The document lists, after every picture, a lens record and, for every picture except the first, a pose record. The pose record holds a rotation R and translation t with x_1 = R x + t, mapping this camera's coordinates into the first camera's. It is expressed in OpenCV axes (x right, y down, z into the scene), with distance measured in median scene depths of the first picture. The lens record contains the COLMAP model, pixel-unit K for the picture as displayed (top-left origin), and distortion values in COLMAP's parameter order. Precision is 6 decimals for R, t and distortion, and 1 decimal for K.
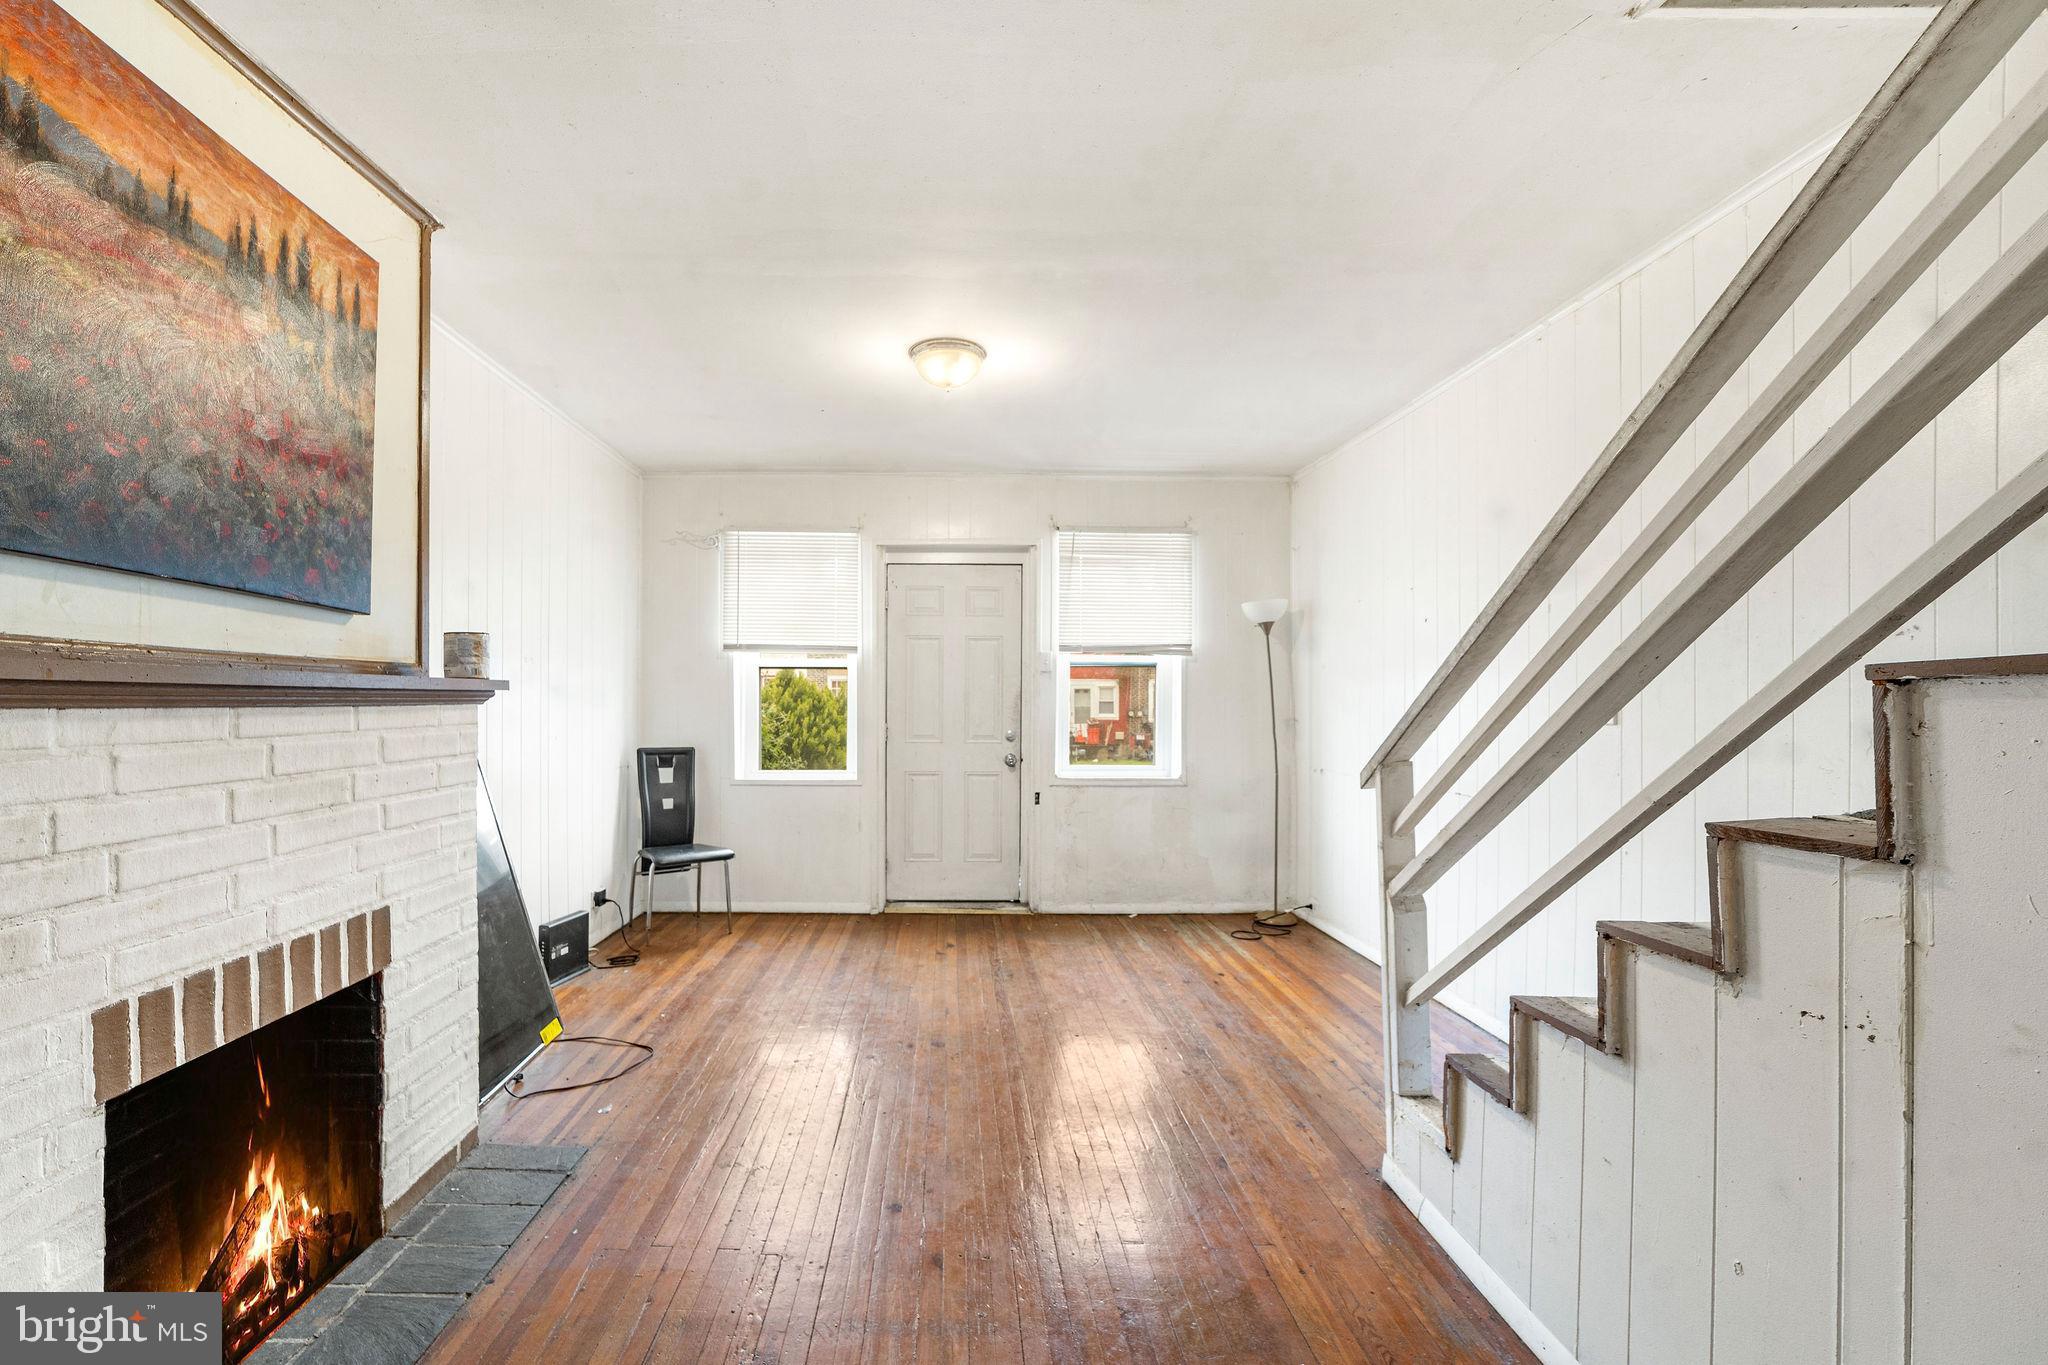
lens RADIAL K [[854.9, 0, 968.4], [0, 854.9, 716.3], [0, 0, 1]] dist [-0.034662, 0.018894]
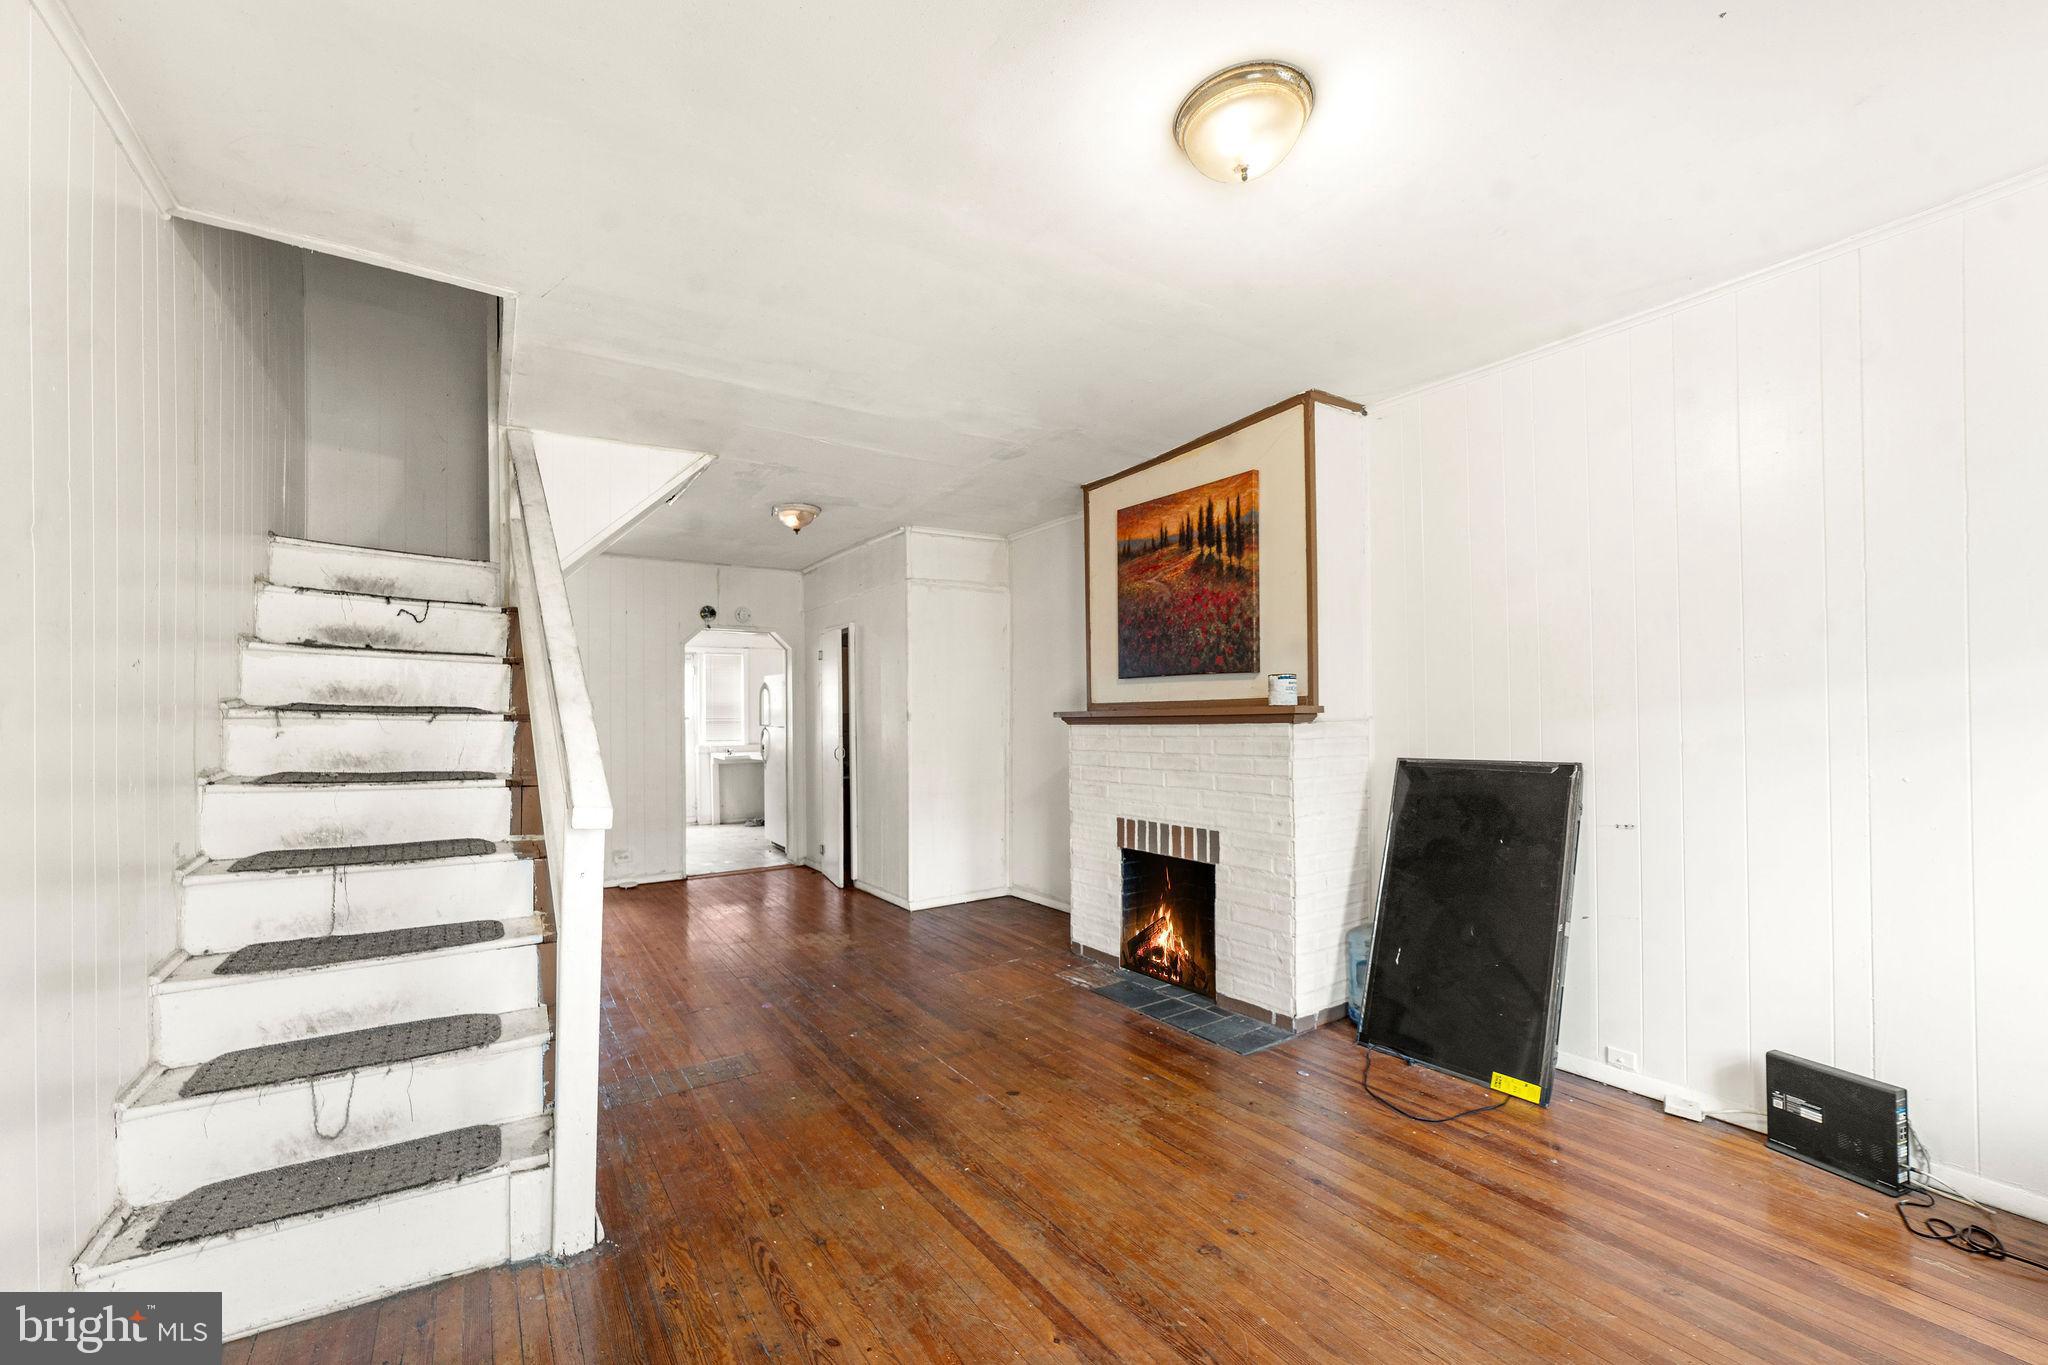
lens RADIAL K [[837.2, 0, 990.9], [0, 837.2, 737.3], [0, 0, 1]] dist [-0.028233, 0.010803]
pose [[-0.853104, 0.010448, -0.521637, 0.381847], [-0.006632, 0.999502, 0.030865, -0.019931], [0.521699, 0.029791, -0.852609, 1.254691]]
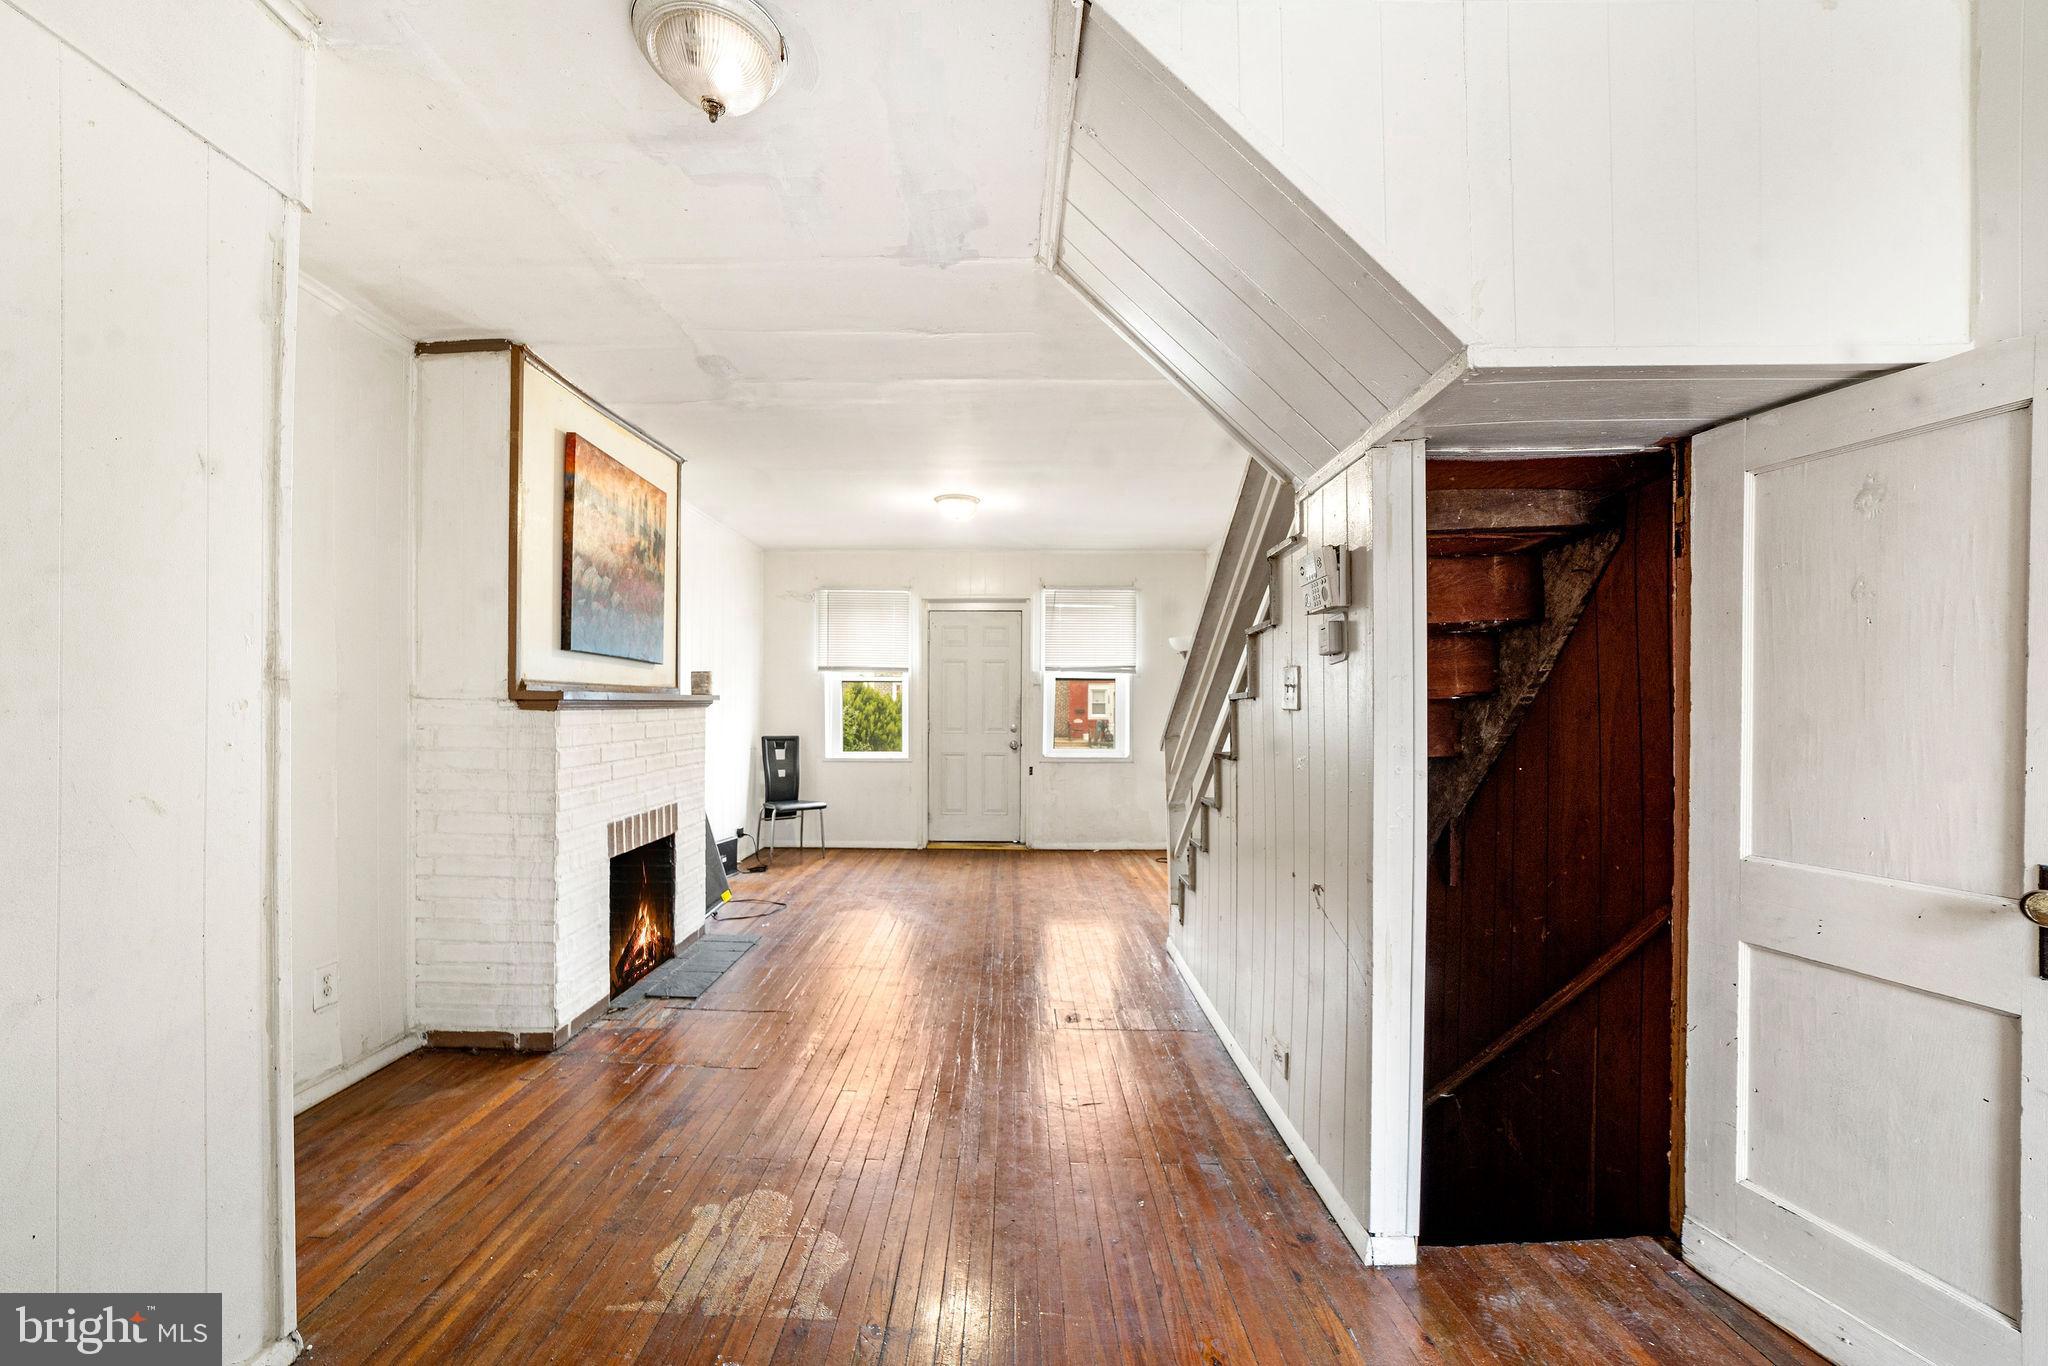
lens RADIAL K [[794.6, 0, 1019.3], [0, 794.6, 714.6], [0, 0, 1]] dist [-0.000593, 0.000001]
pose [[0.999981, -0.000812, -0.006151, 0.100840], [0.000793, 0.999995, -0.003094, 0.005190], [0.006154, 0.003089, 0.999976, -0.537831]]
